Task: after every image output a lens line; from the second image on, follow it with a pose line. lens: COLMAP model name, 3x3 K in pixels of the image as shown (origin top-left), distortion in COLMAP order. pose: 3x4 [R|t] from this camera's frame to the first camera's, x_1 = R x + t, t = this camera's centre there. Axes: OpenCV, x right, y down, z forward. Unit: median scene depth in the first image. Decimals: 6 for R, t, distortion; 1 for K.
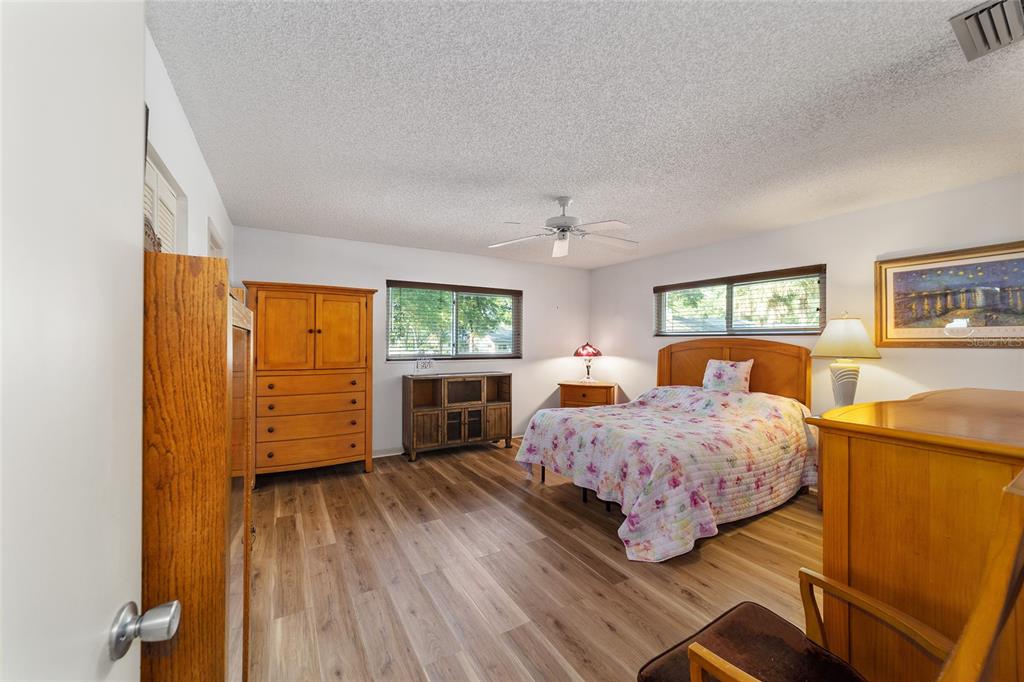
lens RADIAL K [[407.1, 0, 508.3], [0, 407.1, 339.7], [0, 0, 1]] dist [0.000071, 0.031039]
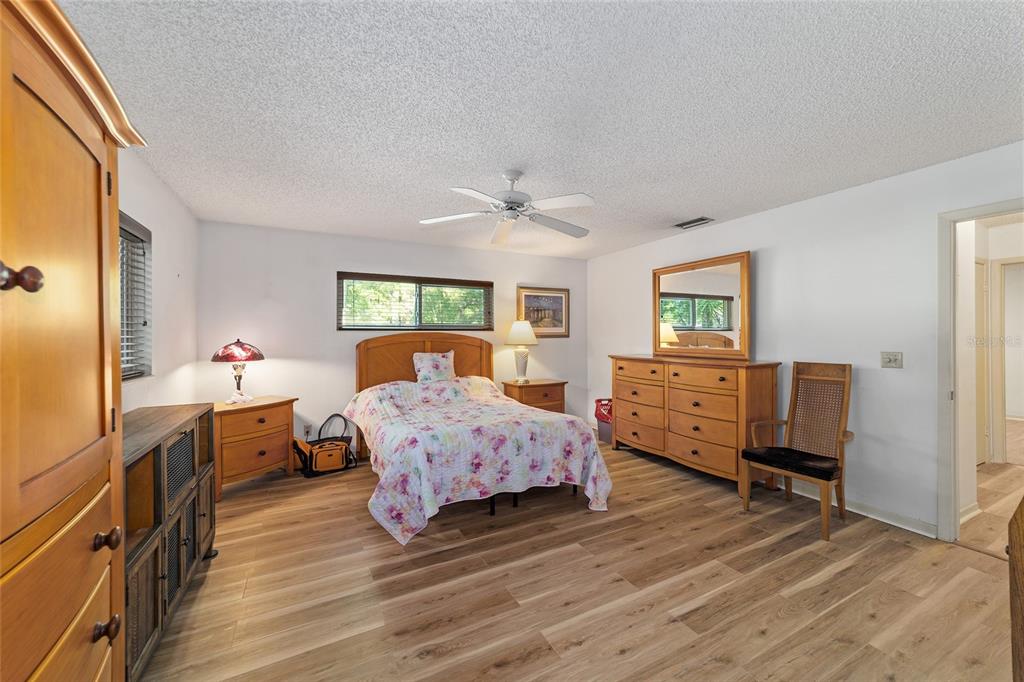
lens RADIAL K [[402.2, 0, 512.0], [0, 402.2, 341.0], [0, 0, 1]] dist [0.000172, 0.000233]
pose [[0.028007, -0.016696, 0.999468, -0.709893], [0.004761, 0.999851, 0.016569, 0.002441], [-0.999596, 0.004295, 0.028082, 0.963519]]
